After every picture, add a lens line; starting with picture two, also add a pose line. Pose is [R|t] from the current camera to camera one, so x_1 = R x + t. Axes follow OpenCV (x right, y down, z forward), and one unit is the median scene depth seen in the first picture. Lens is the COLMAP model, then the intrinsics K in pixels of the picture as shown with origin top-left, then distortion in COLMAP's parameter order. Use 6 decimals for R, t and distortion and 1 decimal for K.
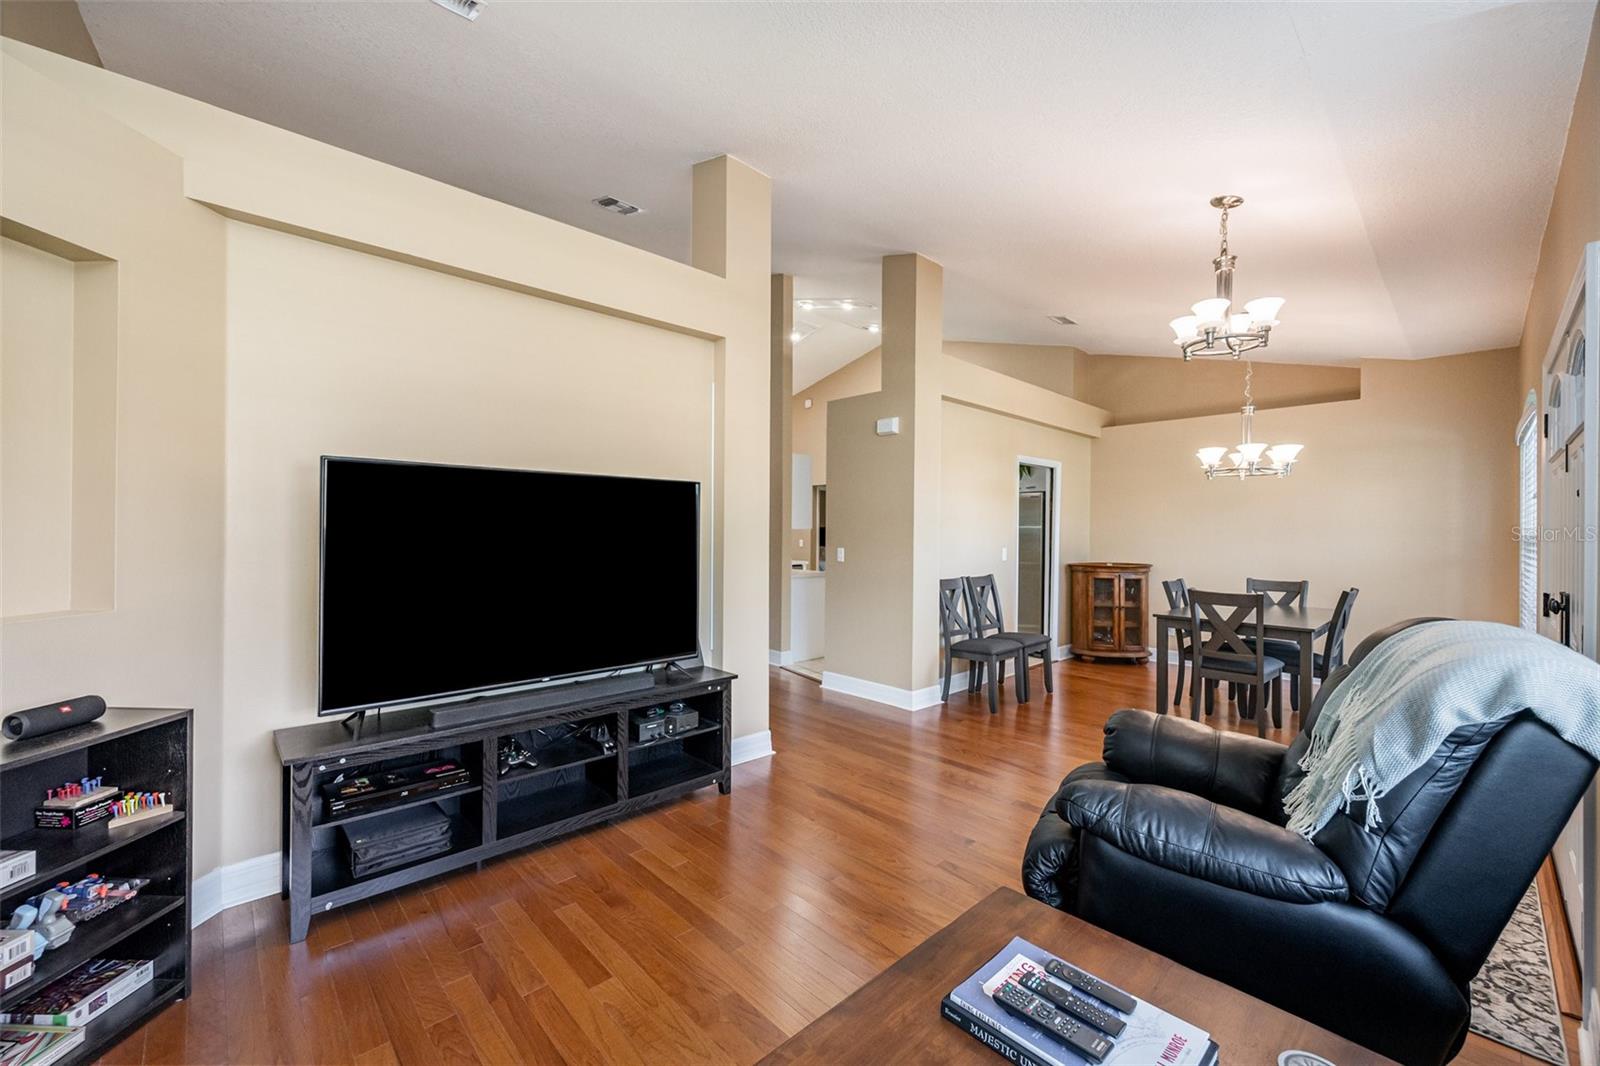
lens RADIAL K [[643.5, 0, 801.1], [0, 643.5, 531.9], [0, 0, 1]] dist [-0.000459, -0.000183]
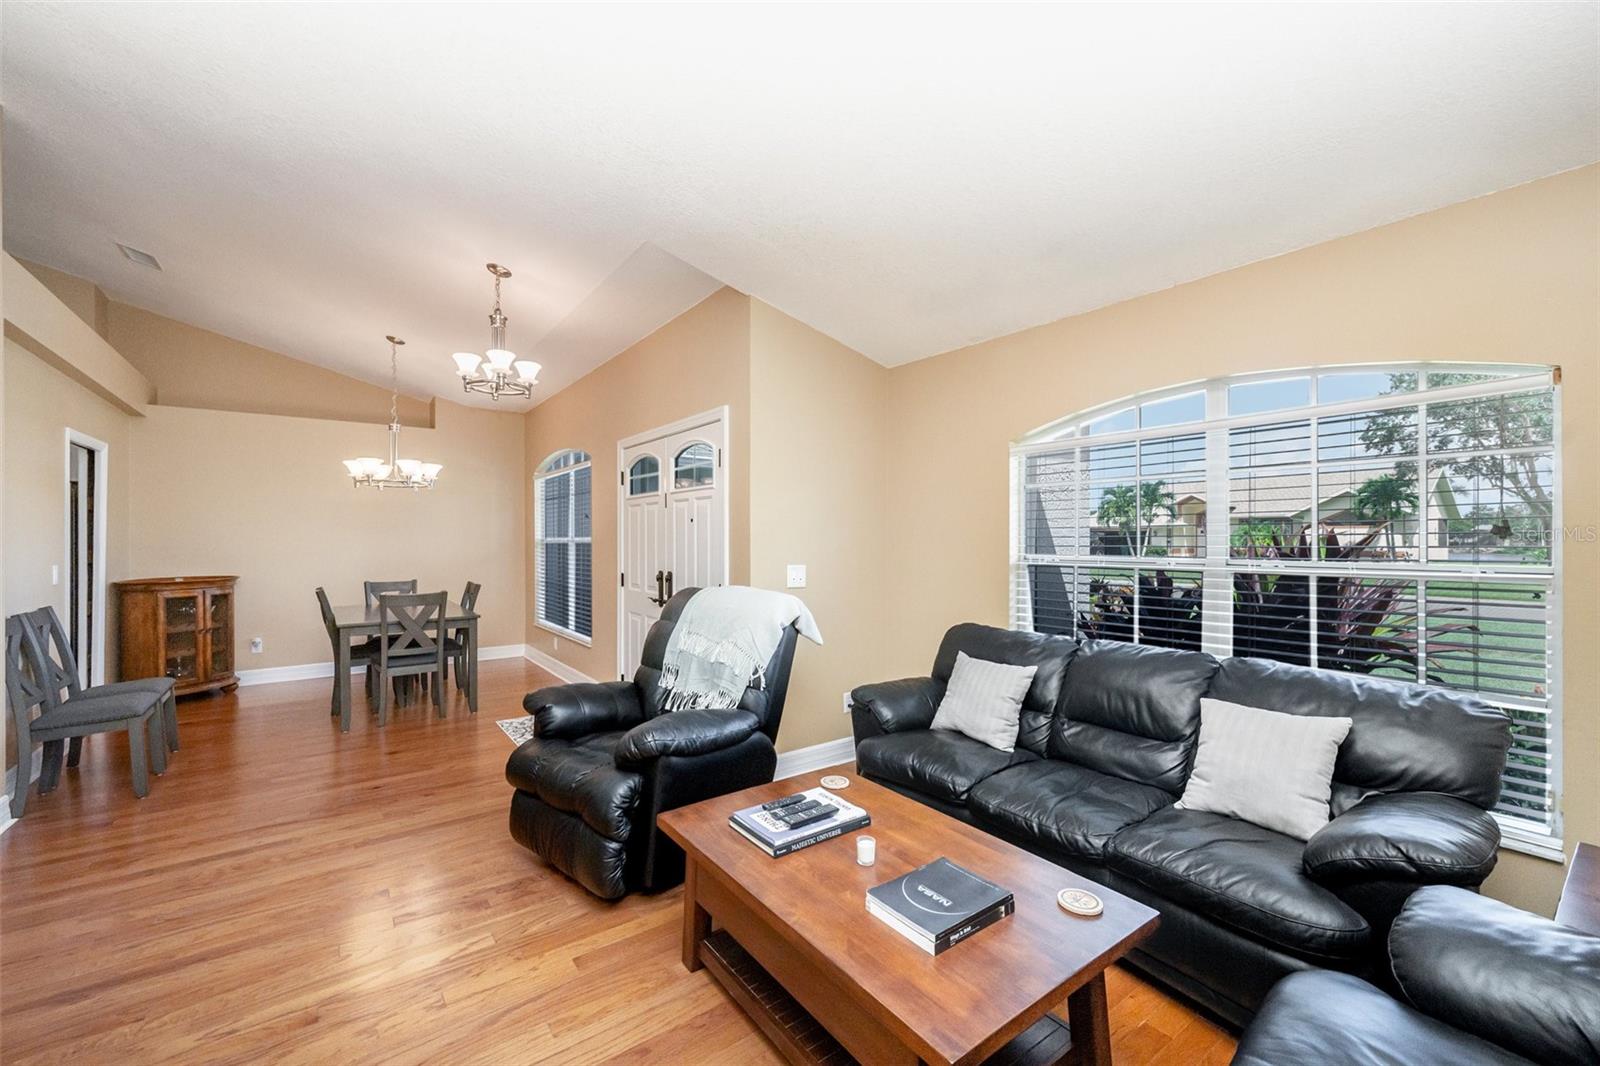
lens RADIAL K [[643.5, 0, 809.9], [0, 643.5, 535.8], [0, 0, 1]] dist [-0.000459, -0.000183]
pose [[0.102008, -0.003740, 0.994777, -0.254780], [0.001781, 0.999992, 0.003577, -0.005936], [-0.994782, 0.001407, 0.102014, 0.147657]]
